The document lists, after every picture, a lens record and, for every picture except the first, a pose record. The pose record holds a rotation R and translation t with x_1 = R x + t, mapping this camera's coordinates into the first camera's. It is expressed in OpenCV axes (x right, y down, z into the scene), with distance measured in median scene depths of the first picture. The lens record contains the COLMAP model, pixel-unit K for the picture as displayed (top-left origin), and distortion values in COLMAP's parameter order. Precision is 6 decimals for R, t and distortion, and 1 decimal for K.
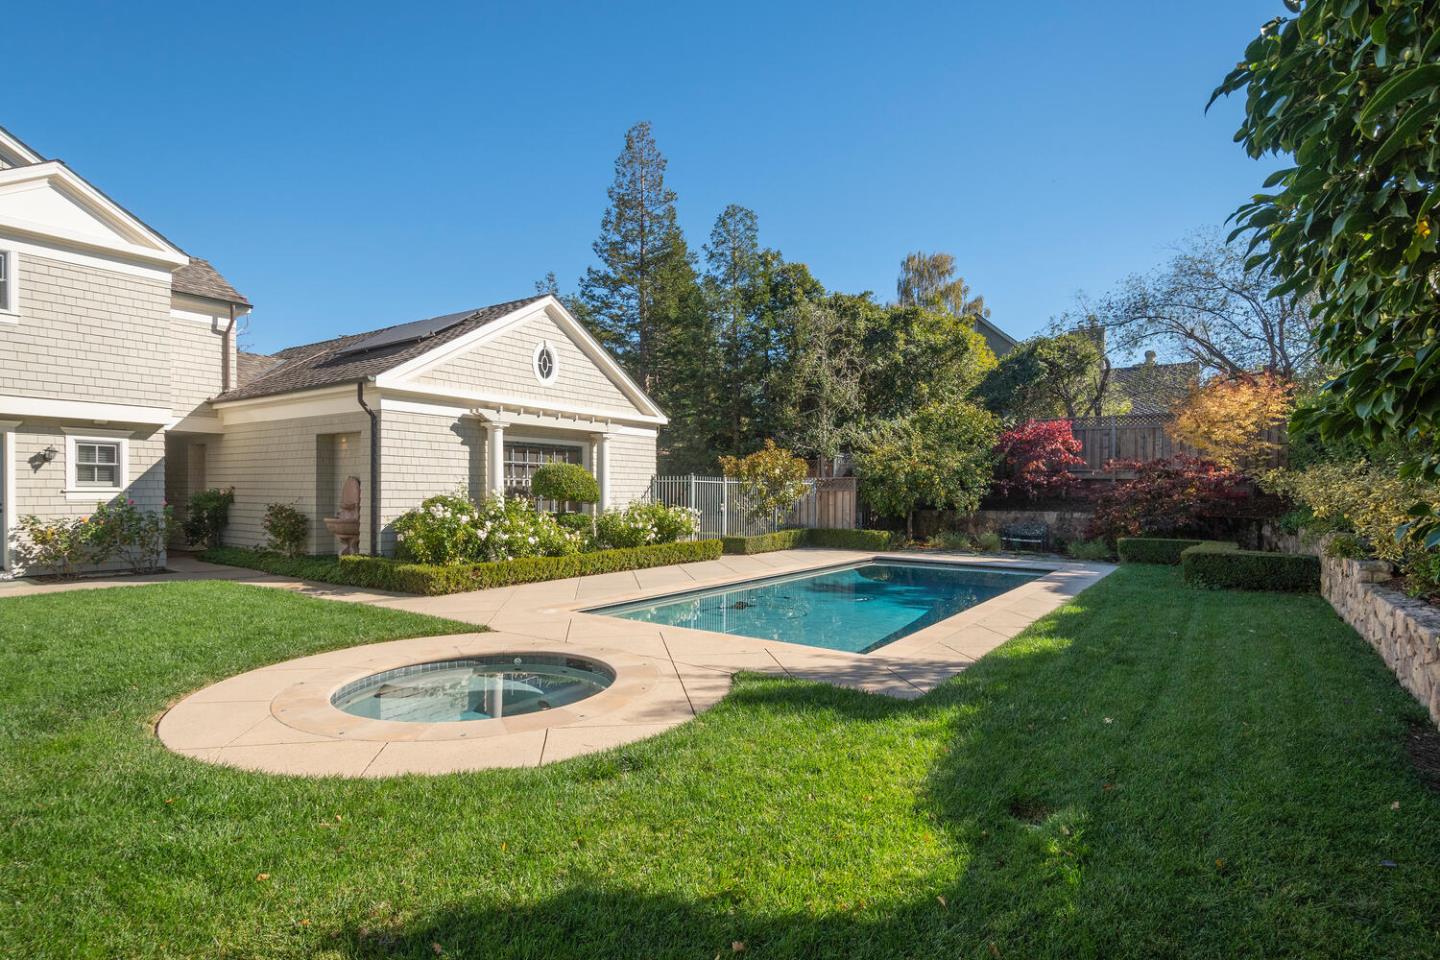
lens RADIAL K [[695.8, 0, 714.2], [0, 695.8, 497.9], [0, 0, 1]] dist [-0.001314, -0.000974]
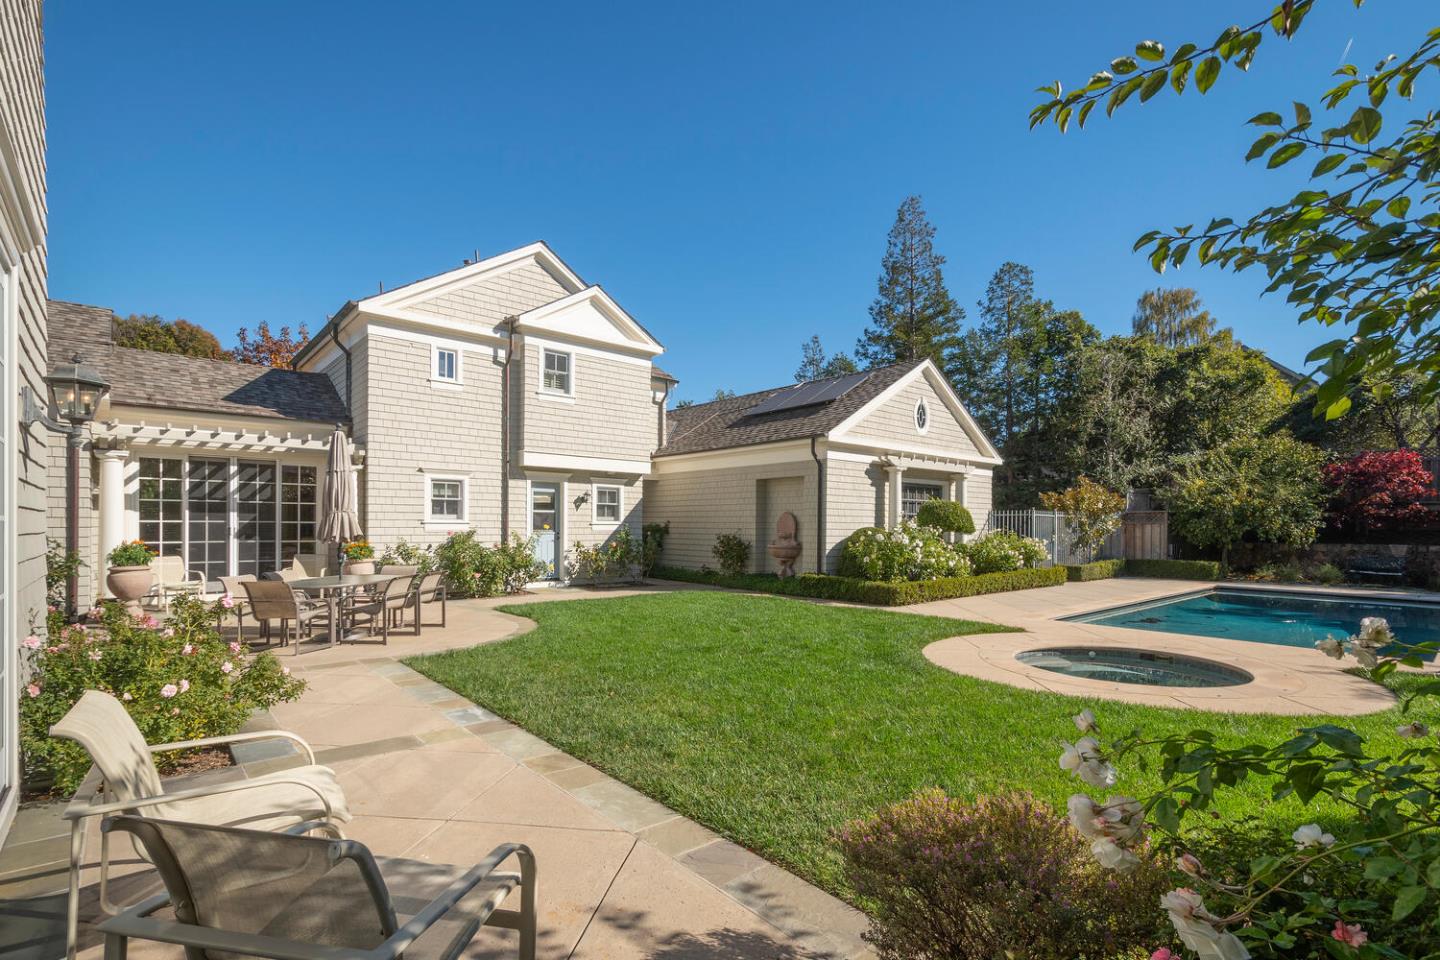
lens RADIAL K [[643.5, 0, 717.8], [0, 643.5, 524.0], [0, 0, 1]] dist [0.001980, 0.000249]
pose [[0.972193, -0.002725, -0.234166, -0.316623], [-0.000903, 0.999881, -0.015384, 0.007734], [0.234180, 0.015167, 0.972075, -0.142974]]
